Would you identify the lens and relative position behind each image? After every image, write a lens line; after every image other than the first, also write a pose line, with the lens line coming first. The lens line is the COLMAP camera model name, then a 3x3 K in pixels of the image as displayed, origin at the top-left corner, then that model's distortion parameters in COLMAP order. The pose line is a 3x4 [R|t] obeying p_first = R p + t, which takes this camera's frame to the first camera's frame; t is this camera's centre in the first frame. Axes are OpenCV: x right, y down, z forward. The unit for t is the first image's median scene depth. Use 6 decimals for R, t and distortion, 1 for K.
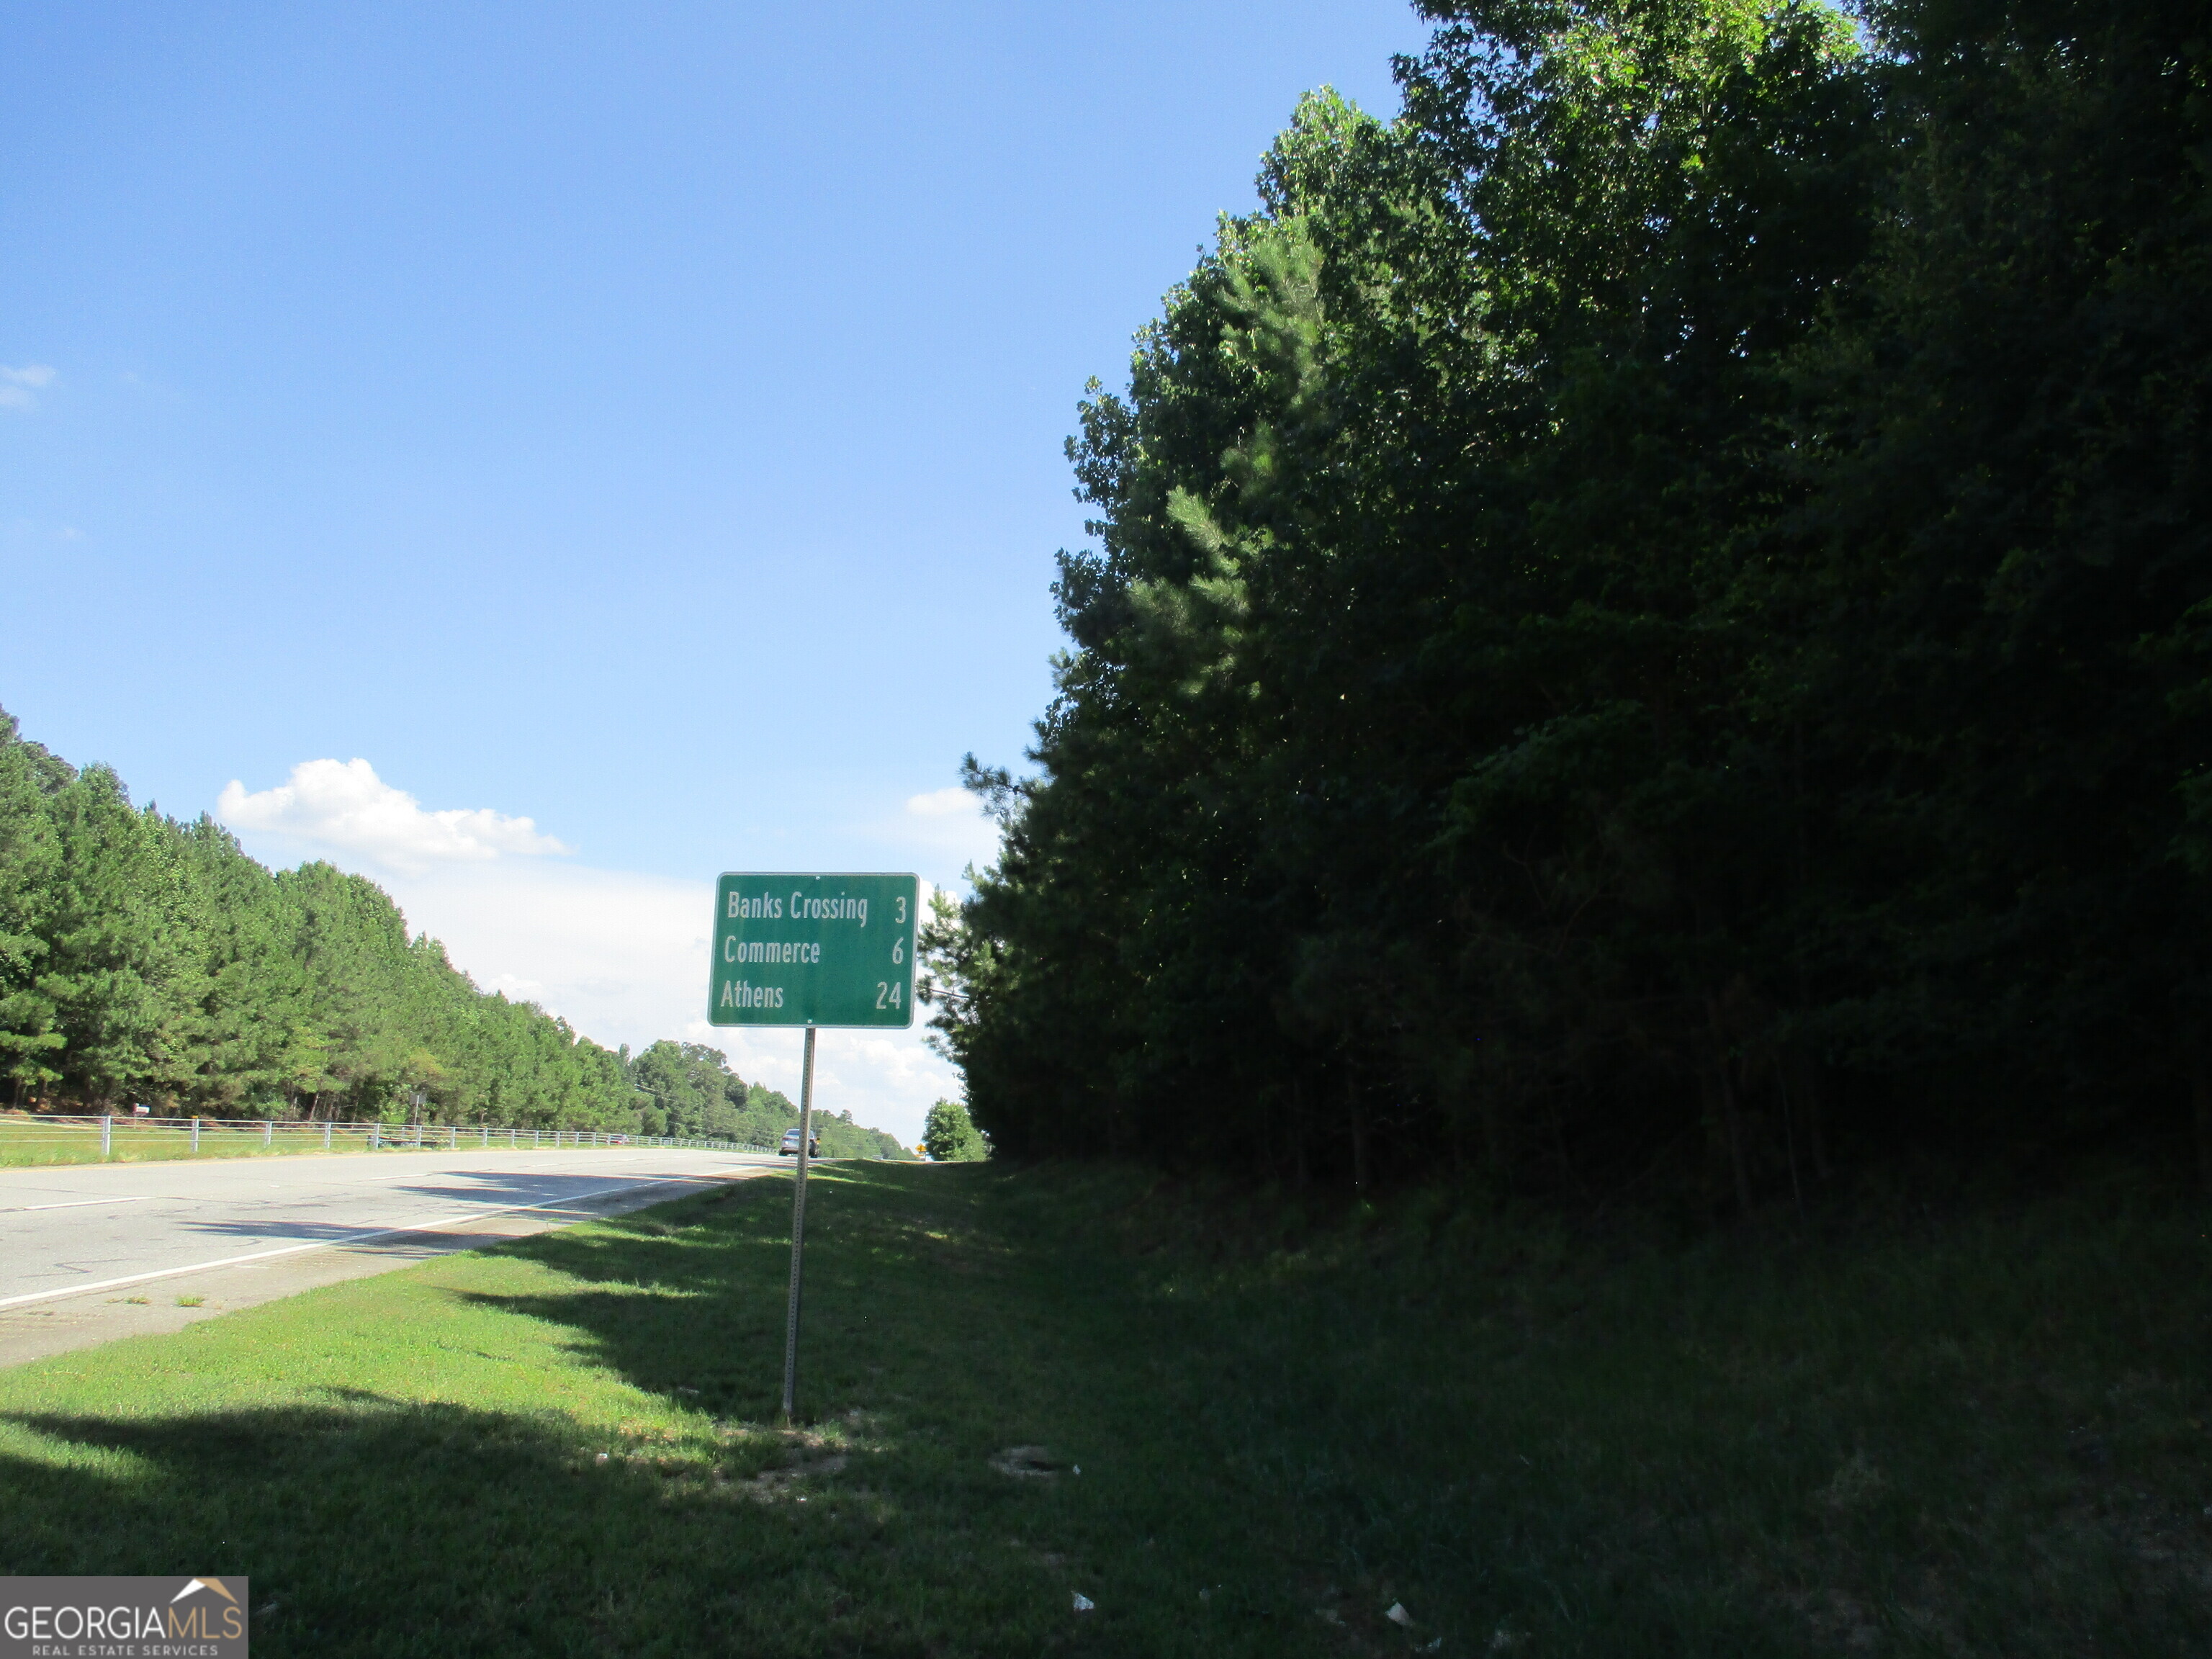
lens RADIAL K [[2105.1, 0, 1146.1], [0, 2105.1, 702.3], [0, 0, 1]] dist [-0.035239, -0.000844]
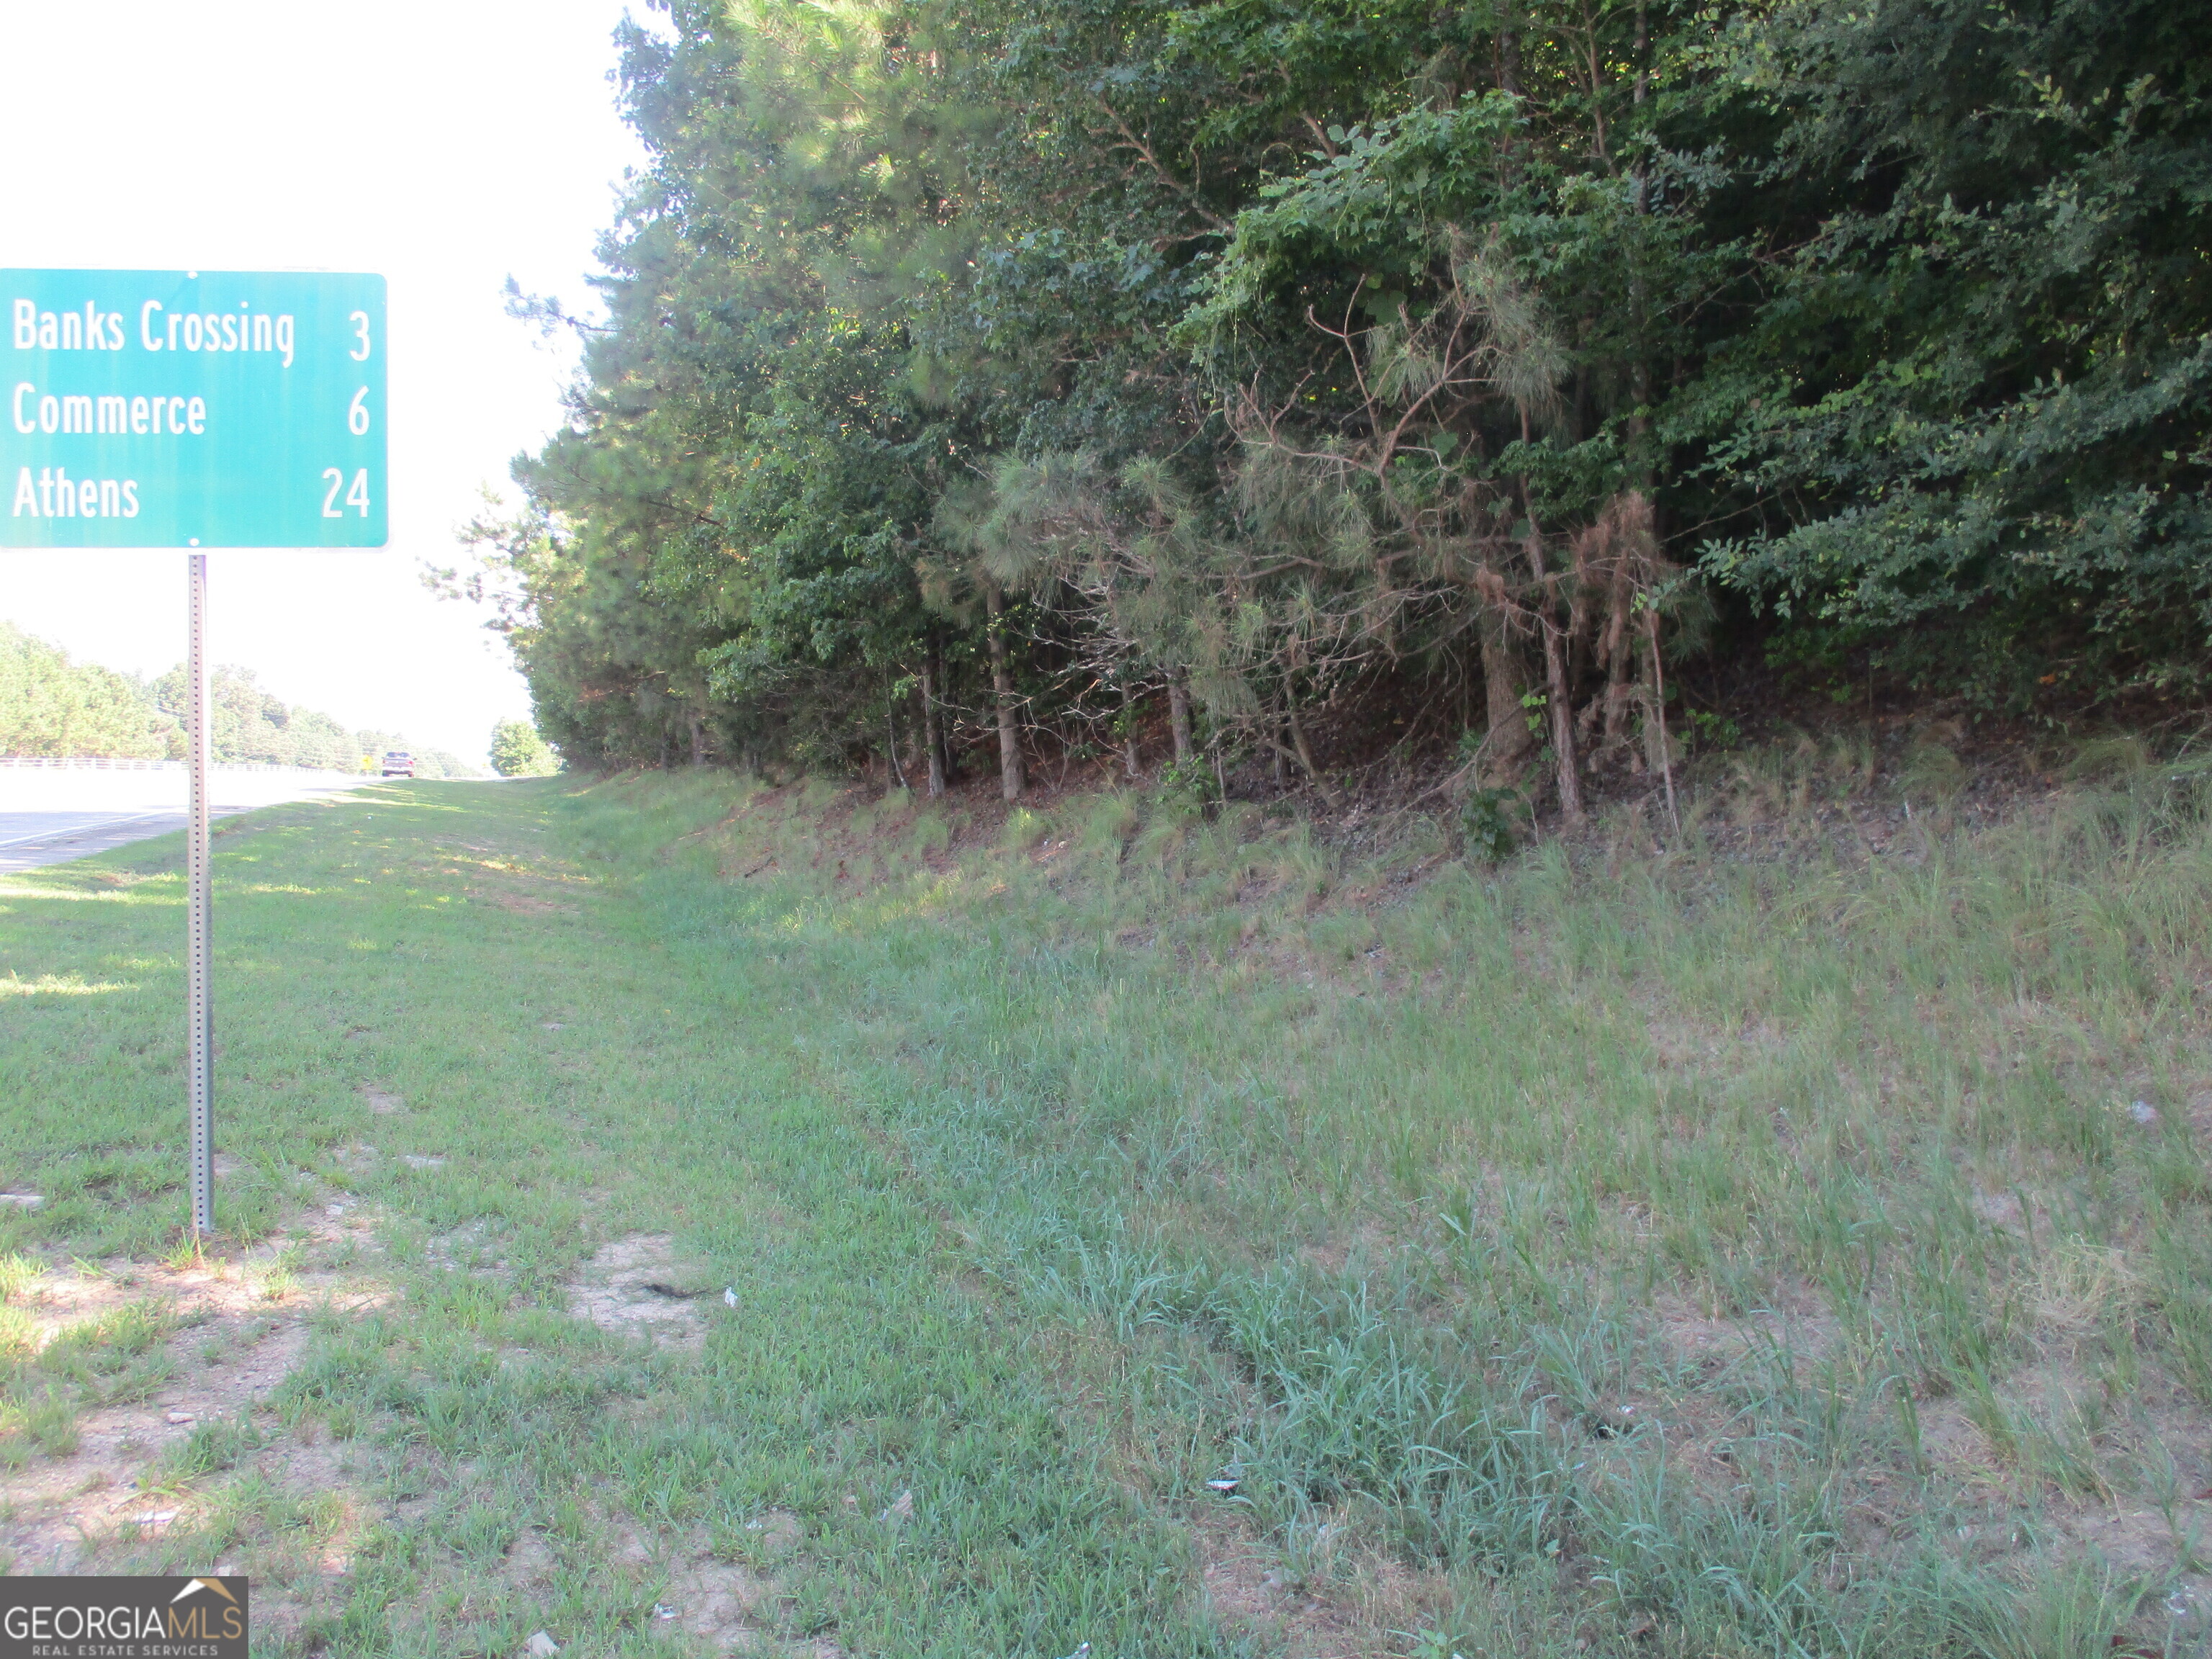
lens RADIAL K [[1856.8, 0, 1112.2], [0, 1856.8, 779.7], [0, 0, 1]] dist [-0.019775, 0.011326]
pose [[0.976380, -0.031383, 0.213769, -0.015523], [-0.016894, 0.975277, 0.220339, 0.048378], [-0.215399, -0.218746, 0.951711, 0.227496]]
